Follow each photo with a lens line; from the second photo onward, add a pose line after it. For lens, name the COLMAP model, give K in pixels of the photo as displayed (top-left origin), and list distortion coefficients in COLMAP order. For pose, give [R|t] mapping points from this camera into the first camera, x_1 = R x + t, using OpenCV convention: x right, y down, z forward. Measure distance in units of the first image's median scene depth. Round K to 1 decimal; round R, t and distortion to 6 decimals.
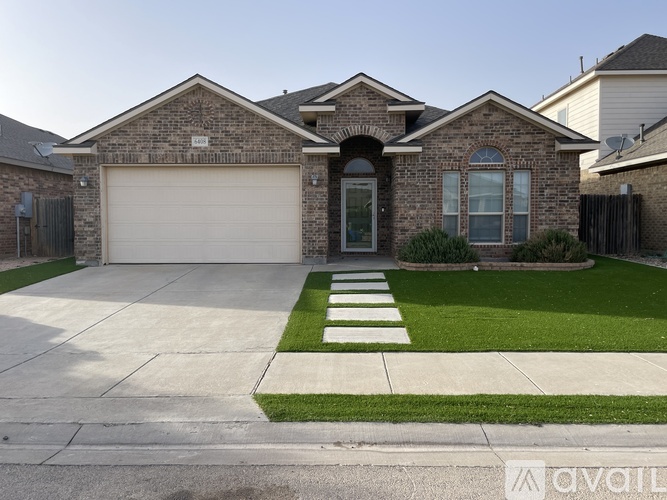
lens RADIAL K [[532.4, 0, 333.6], [0, 532.4, 246.4], [0, 0, 1]] dist [0.058579, -0.038814]
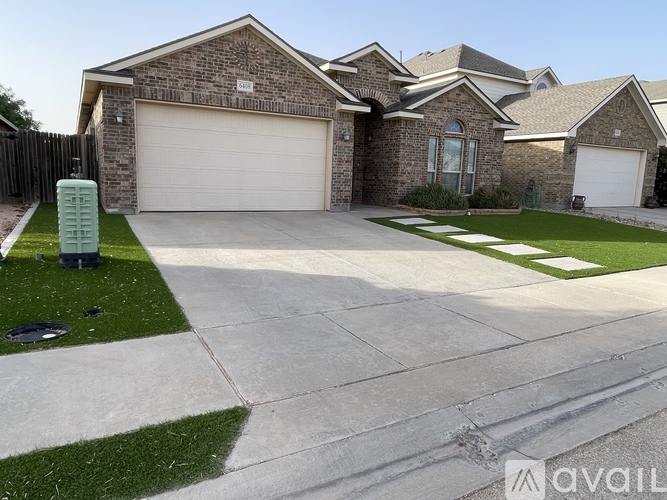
lens RADIAL K [[452.4, 0, 330.2], [0, 452.4, 252.1], [0, 0, 1]] dist [0.001085, -0.009446]
pose [[0.866150, -0.049663, 0.497311, -0.538850], [-0.012571, 0.992571, 0.121017, 0.003188], [-0.499627, -0.111071, 0.859091, 0.177218]]
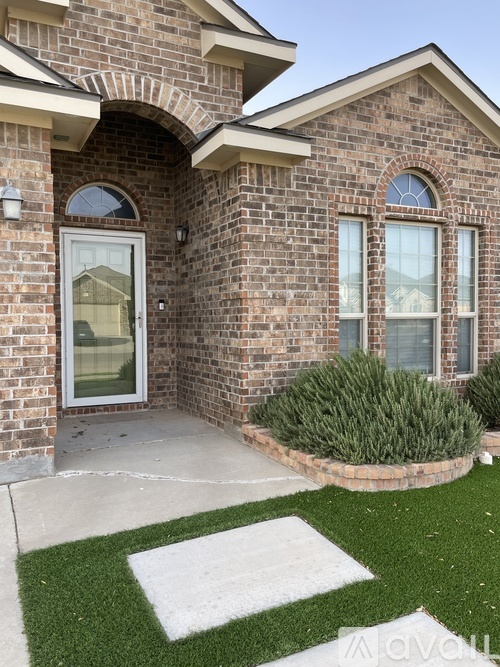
lens RADIAL K [[532.4, 0, 245.0], [0, 532.4, 333.6], [0, 0, 1]] dist [0.058579, -0.038814]
pose [[0.886613, -0.014106, 0.462296, -0.059127], [0.027036, 0.999406, -0.021356, -0.040115], [-0.461720, 0.031434, 0.886468, 0.663269]]
